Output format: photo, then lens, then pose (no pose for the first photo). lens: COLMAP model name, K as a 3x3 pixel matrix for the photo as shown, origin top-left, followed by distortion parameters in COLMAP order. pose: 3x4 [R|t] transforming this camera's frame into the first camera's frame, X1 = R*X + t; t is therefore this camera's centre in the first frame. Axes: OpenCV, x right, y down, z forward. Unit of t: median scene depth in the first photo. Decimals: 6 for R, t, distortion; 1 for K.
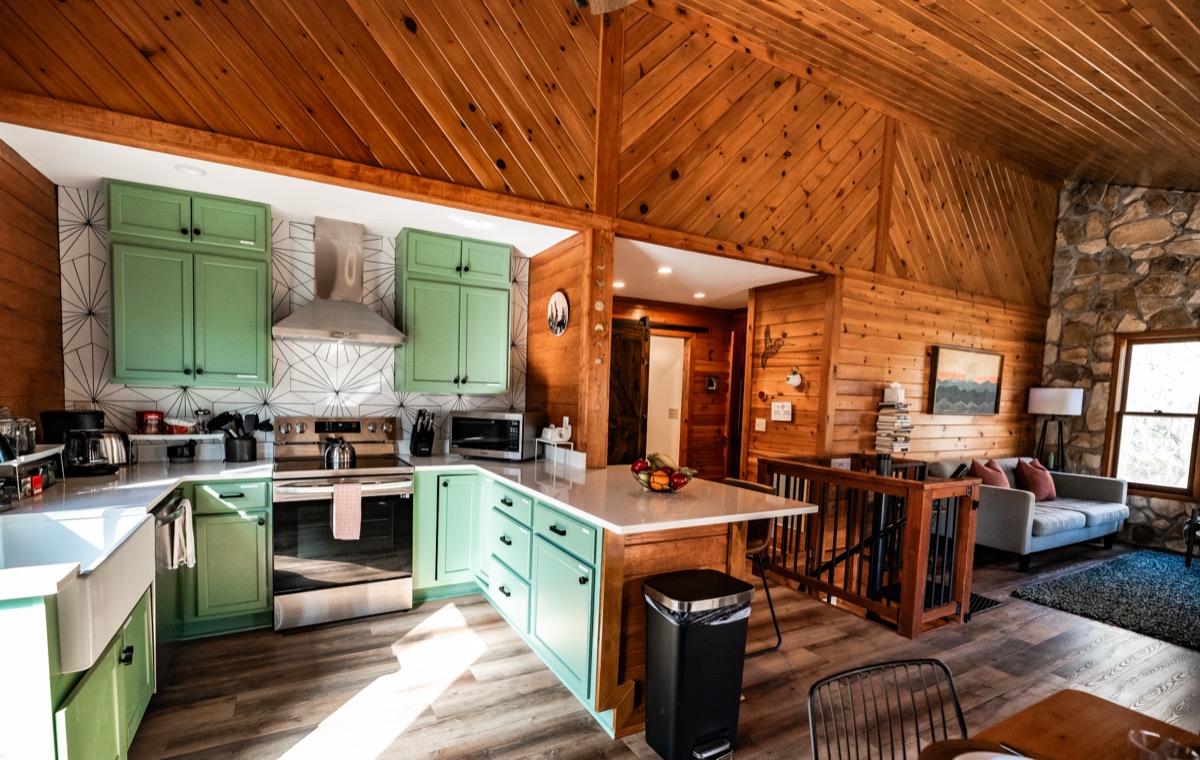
lens RADIAL K [[522.0, 0, 552.9], [0, 522.0, 428.7], [0, 0, 1]] dist [0.001376, -0.003156]
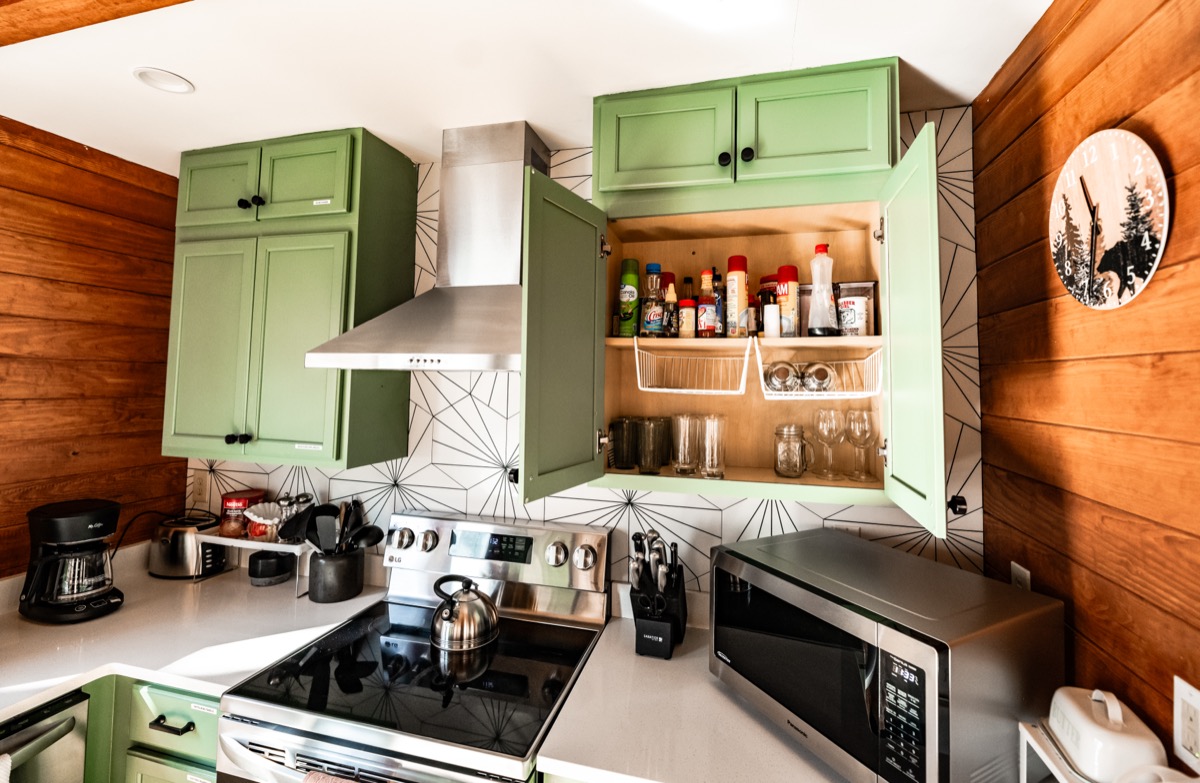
lens RADIAL K [[524.9, 0, 606.3], [0, 524.9, 350.2], [0, 0, 1]] dist [-0.000511, -0.004769]
pose [[0.744291, -0.056628, -0.665450, -0.003352], [-0.040405, 0.990756, -0.129502, -0.095162], [0.666632, 0.123274, 0.735123, 0.541123]]
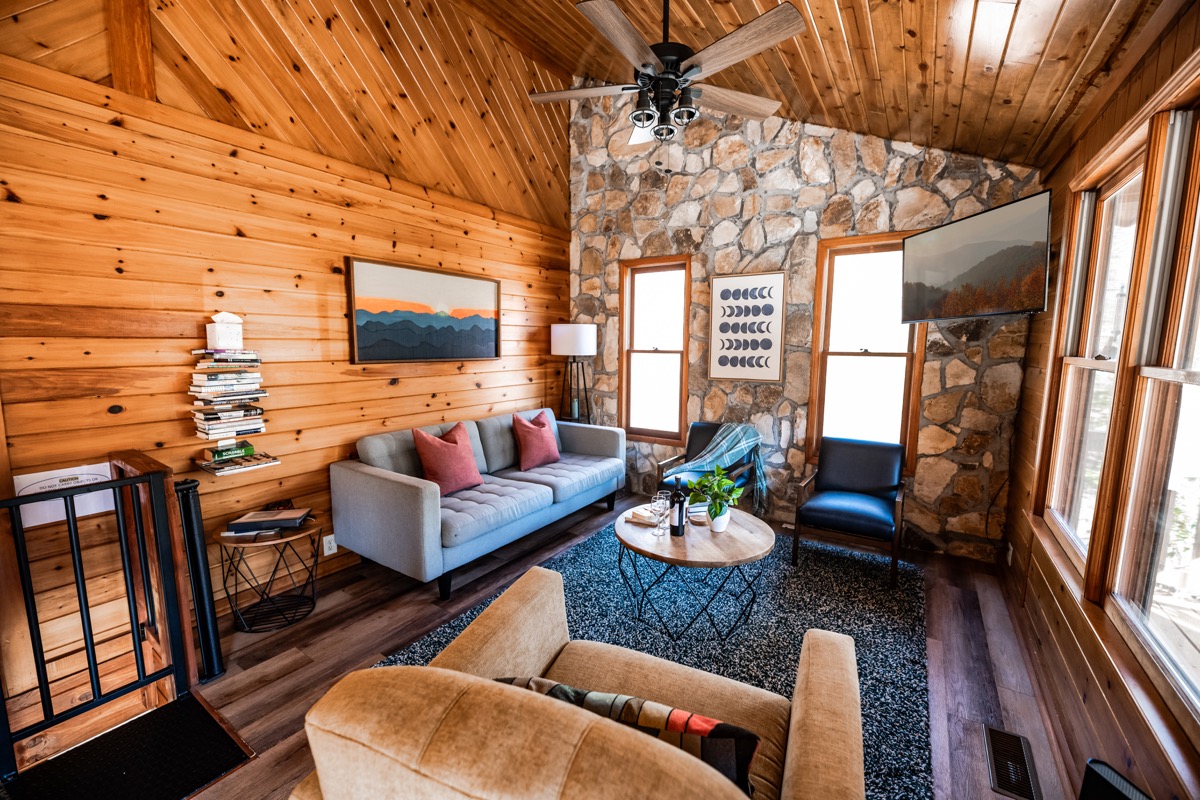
lens RADIAL K [[481.1, 0, 598.7], [0, 481.1, 399.7], [0, 0, 1]] dist [-0.002046, -0.002910]
pose [[0.869806, -0.082940, 0.486373, 0.776426], [0.053900, 0.995843, 0.073426, -0.013030], [-0.490442, -0.037650, 0.870660, 0.368243]]
